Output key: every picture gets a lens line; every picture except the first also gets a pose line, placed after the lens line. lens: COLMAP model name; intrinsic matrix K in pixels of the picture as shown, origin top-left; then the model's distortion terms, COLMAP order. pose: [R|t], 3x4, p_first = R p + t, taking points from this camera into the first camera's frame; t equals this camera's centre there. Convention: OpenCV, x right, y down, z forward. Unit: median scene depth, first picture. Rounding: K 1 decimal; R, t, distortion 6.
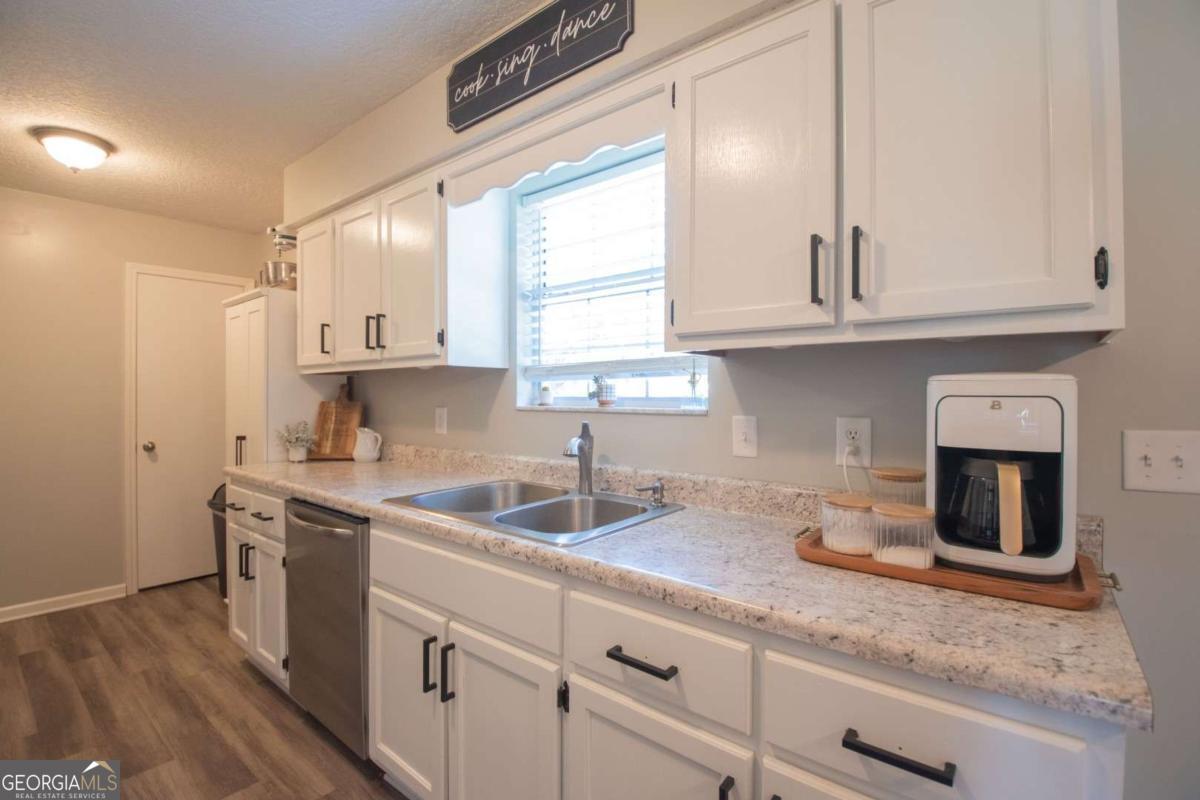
lens RADIAL K [[526.2, 0, 606.6], [0, 526.2, 393.7], [0, 0, 1]] dist [0.010252, -0.022367]
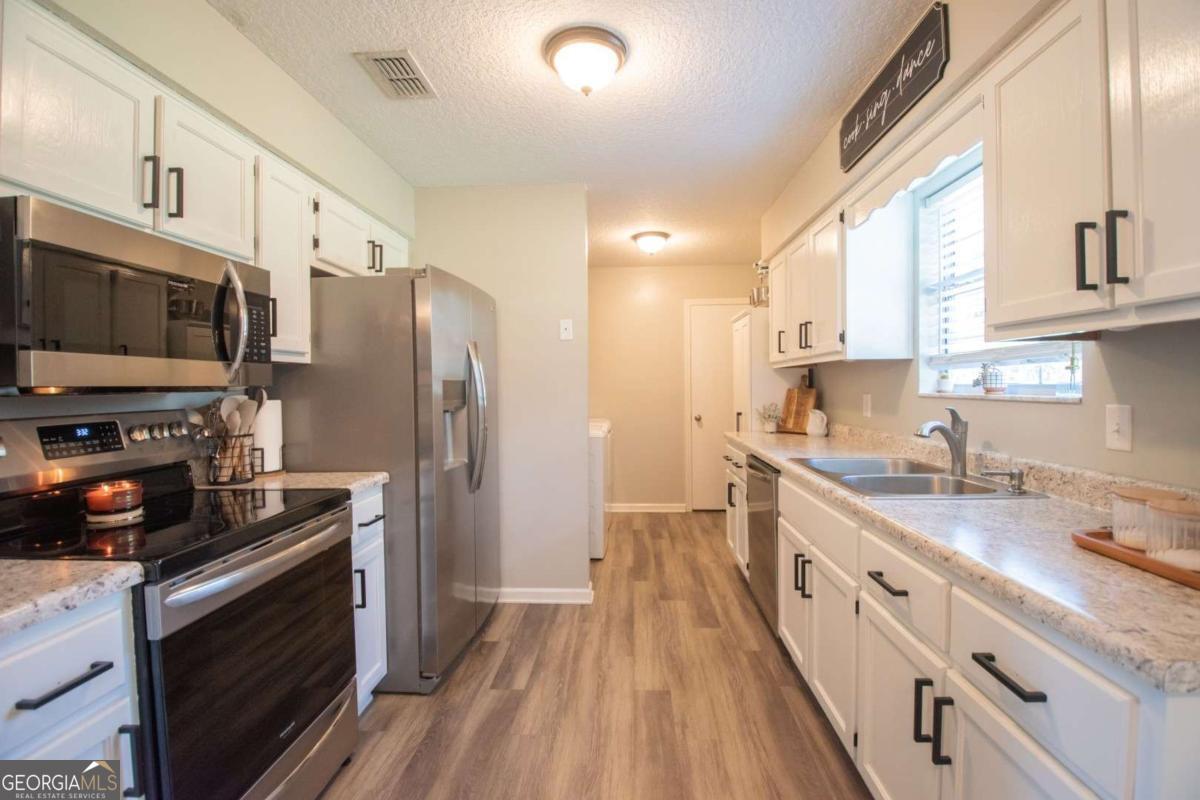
lens RADIAL K [[538.7, 0, 603.4], [0, 538.7, 389.0], [0, 0, 1]] dist [0.011535, -0.023811]
pose [[0.568524, 0.001439, -0.822665, 0.416743], [0.010521, 0.999904, 0.009020, -0.001625], [0.822599, -0.013784, 0.568454, -0.193860]]
